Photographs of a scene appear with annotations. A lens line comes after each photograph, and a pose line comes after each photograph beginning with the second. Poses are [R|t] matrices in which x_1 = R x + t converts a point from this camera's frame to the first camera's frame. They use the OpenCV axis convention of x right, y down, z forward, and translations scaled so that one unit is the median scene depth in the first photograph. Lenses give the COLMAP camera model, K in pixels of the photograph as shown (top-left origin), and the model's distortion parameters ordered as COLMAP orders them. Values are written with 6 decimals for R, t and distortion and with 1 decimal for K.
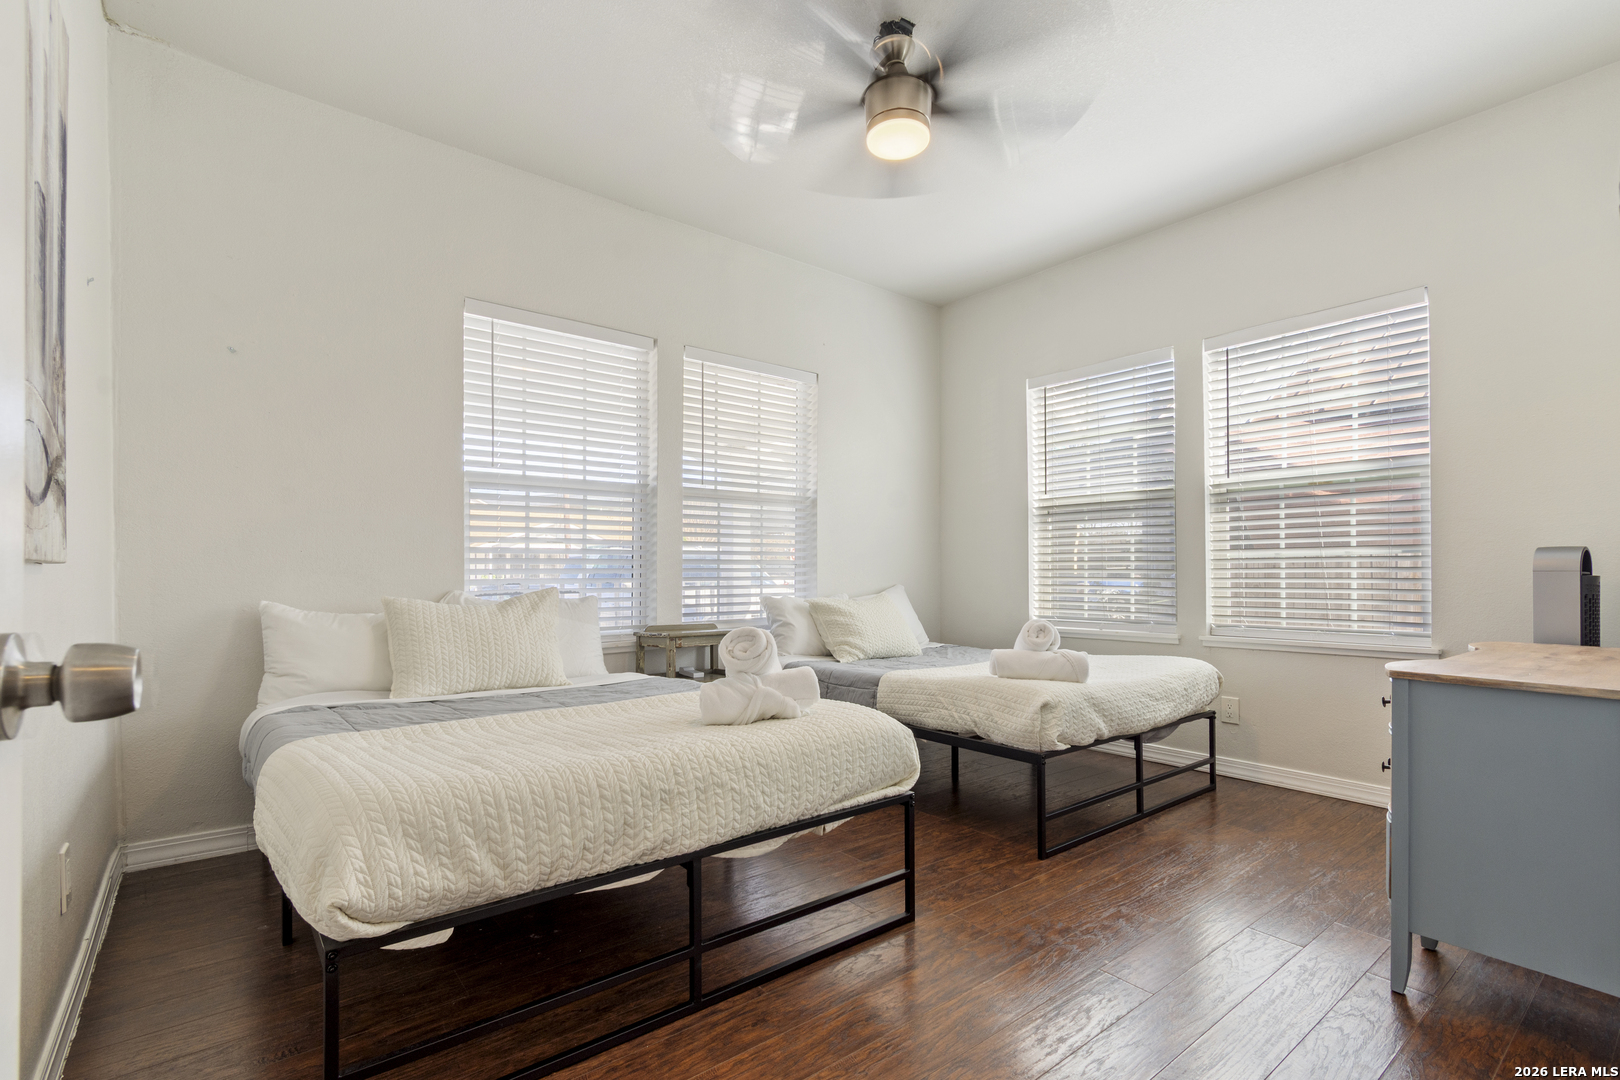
lens RADIAL K [[742.8, 0, 818.2], [0, 742.8, 551.6], [0, 0, 1]] dist [-0.000475, 0.000432]
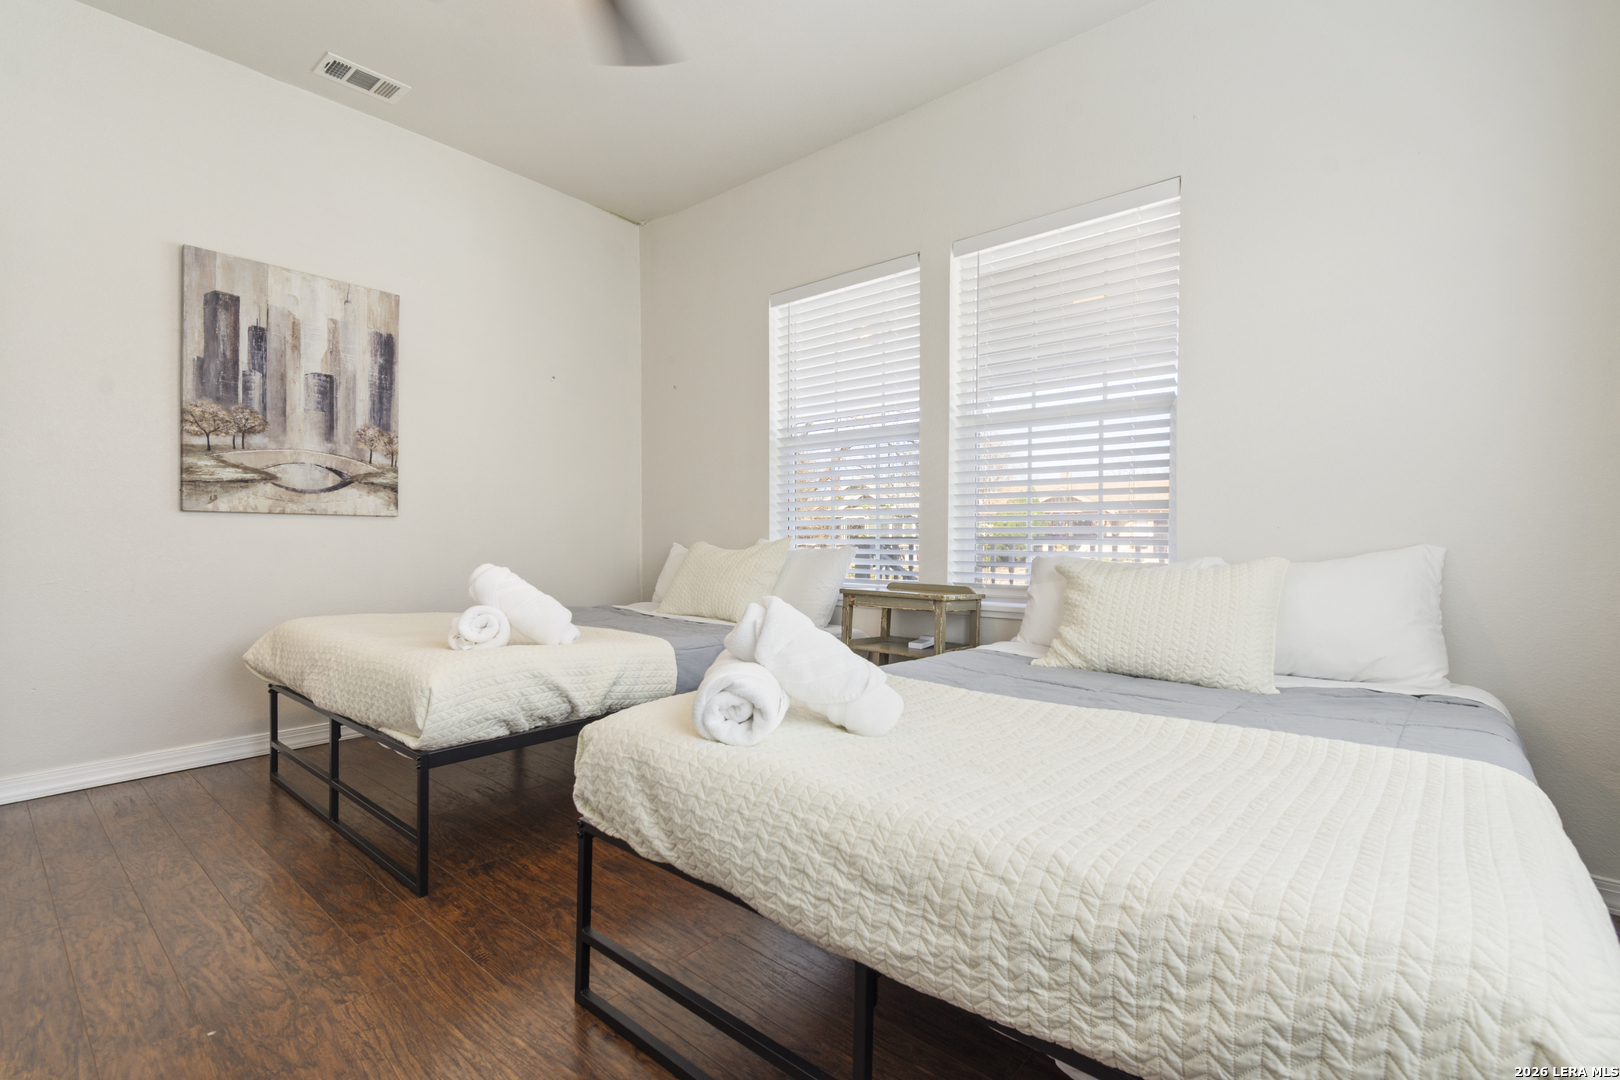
lens RADIAL K [[732.9, 0, 817.6], [0, 732.9, 540.3], [0, 0, 1]] dist [0.001954, 0.000509]
pose [[0.182096, 0.004261, -0.983272, 0.593961], [0.022888, 0.999701, 0.008571, 0.038684], [0.983014, -0.024066, 0.181944, 0.722798]]
